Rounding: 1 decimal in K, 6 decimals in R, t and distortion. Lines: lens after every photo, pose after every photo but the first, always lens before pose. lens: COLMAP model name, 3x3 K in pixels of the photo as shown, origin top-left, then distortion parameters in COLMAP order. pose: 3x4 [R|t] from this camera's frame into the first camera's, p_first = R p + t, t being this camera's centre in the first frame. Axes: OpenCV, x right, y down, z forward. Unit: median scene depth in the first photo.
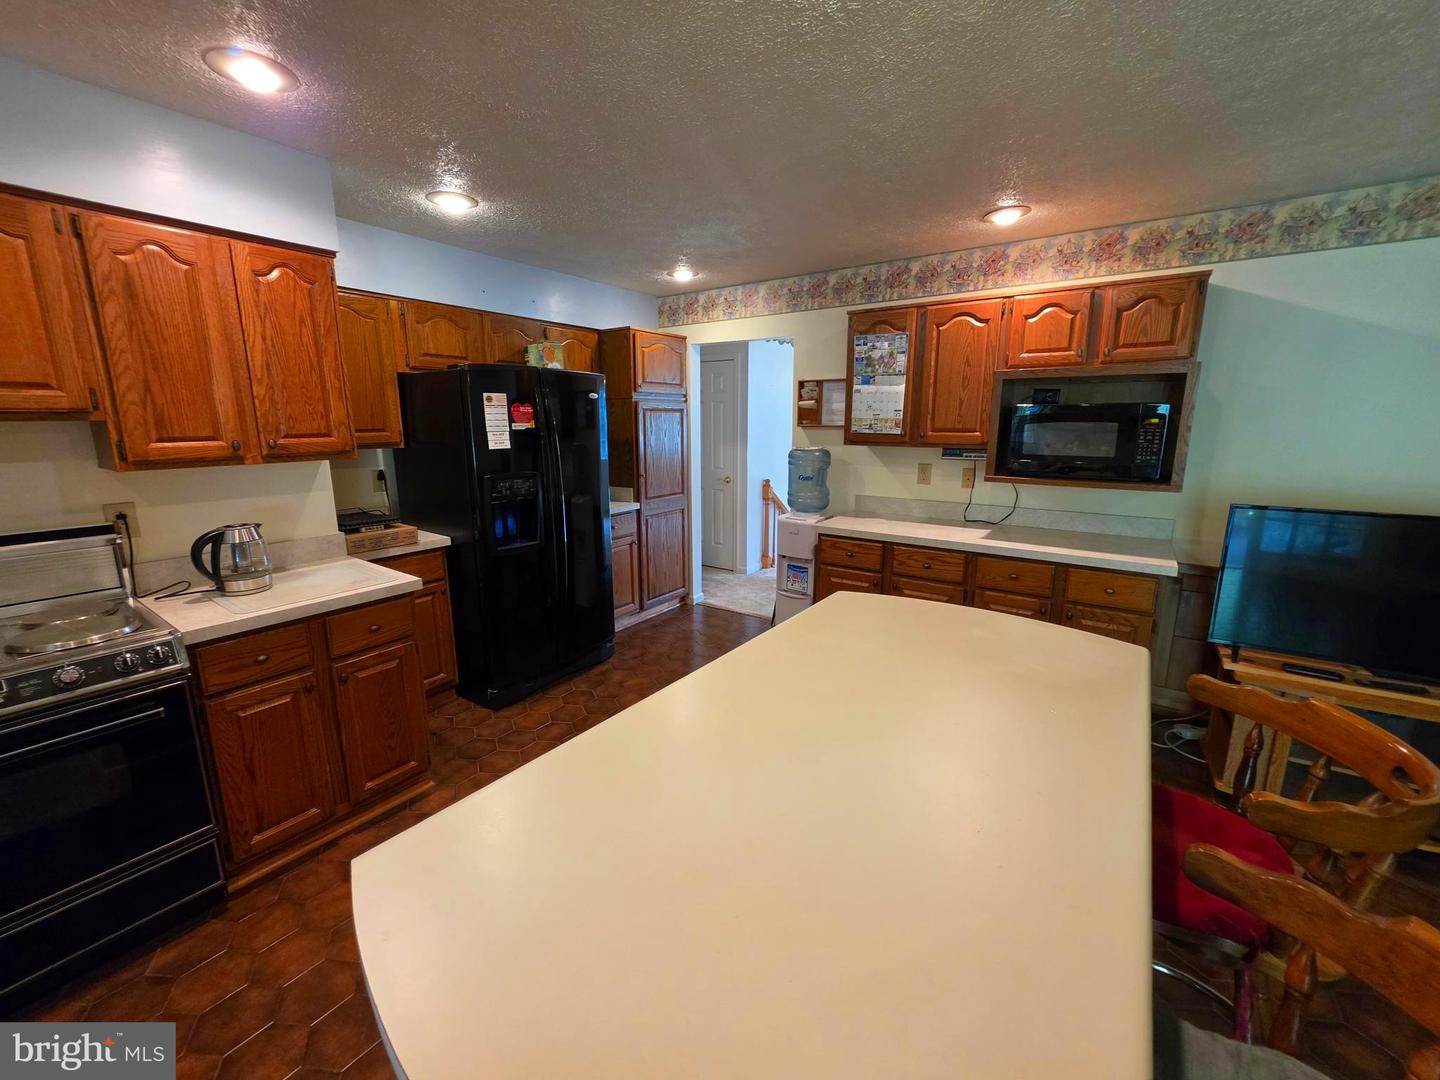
lens RADIAL K [[577.5, 0, 714.9], [0, 577.5, 536.2], [0, 0, 1]] dist [-0.001472, -0.000231]
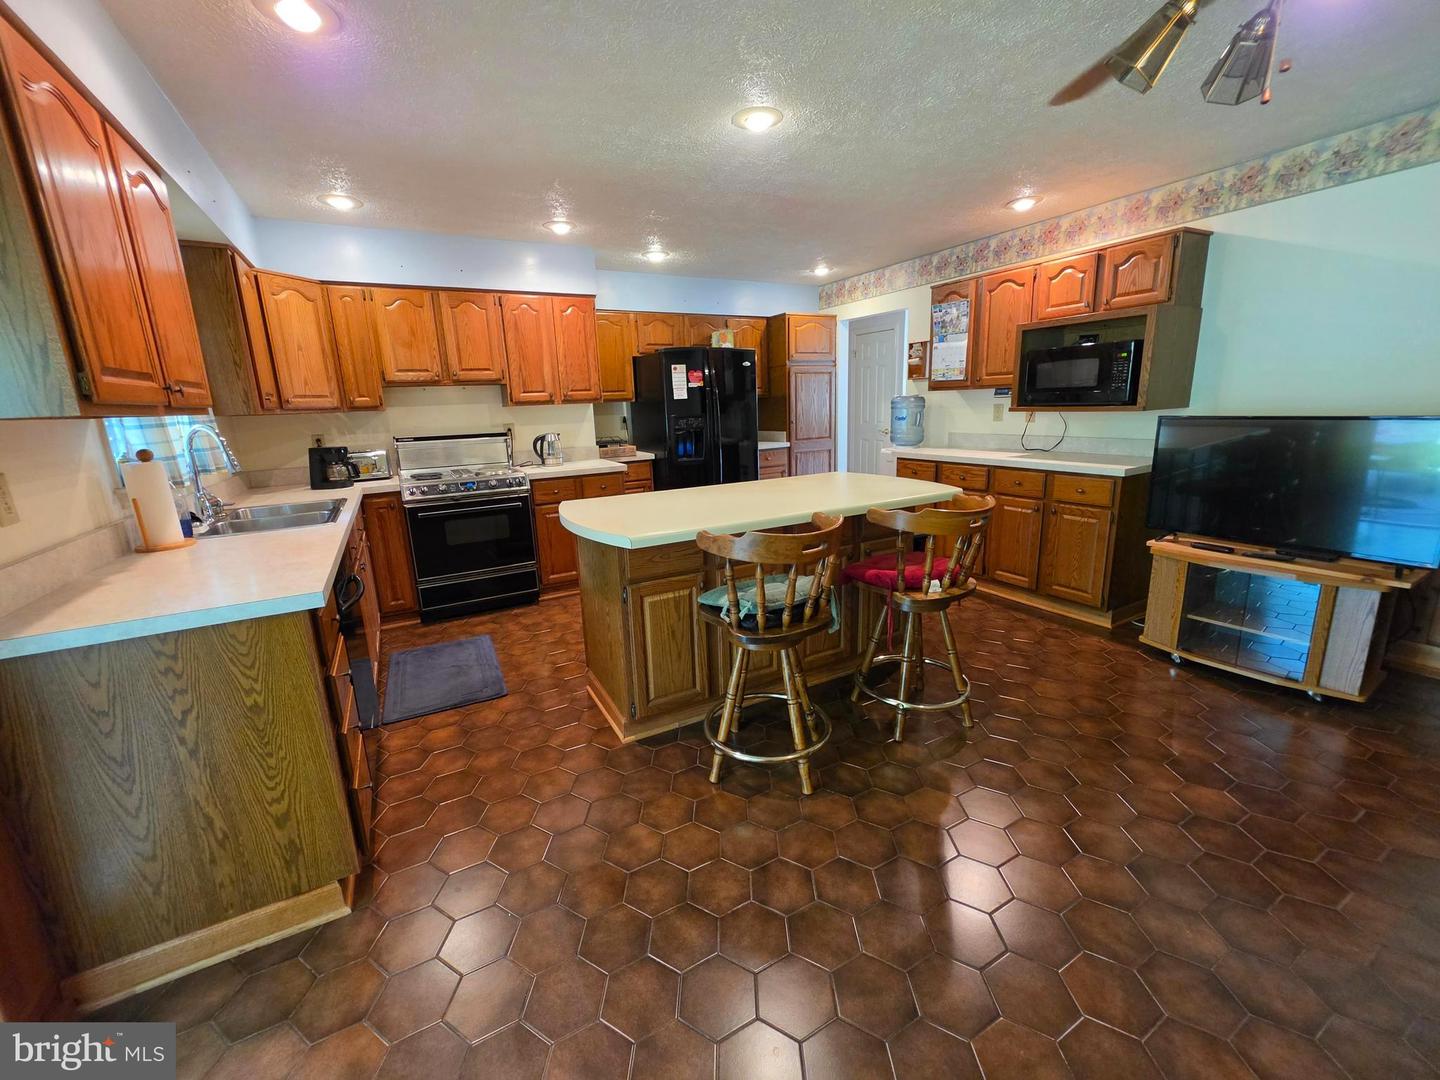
lens RADIAL K [[577.5, 0, 714.9], [0, 577.5, 536.2], [0, 0, 1]] dist [-0.001472, -0.000231]
pose [[0.901655, 0.067063, -0.427224, 0.457223], [-0.051718, 0.997534, 0.047437, 0.160450], [0.429351, -0.020676, 0.902901, -0.467867]]
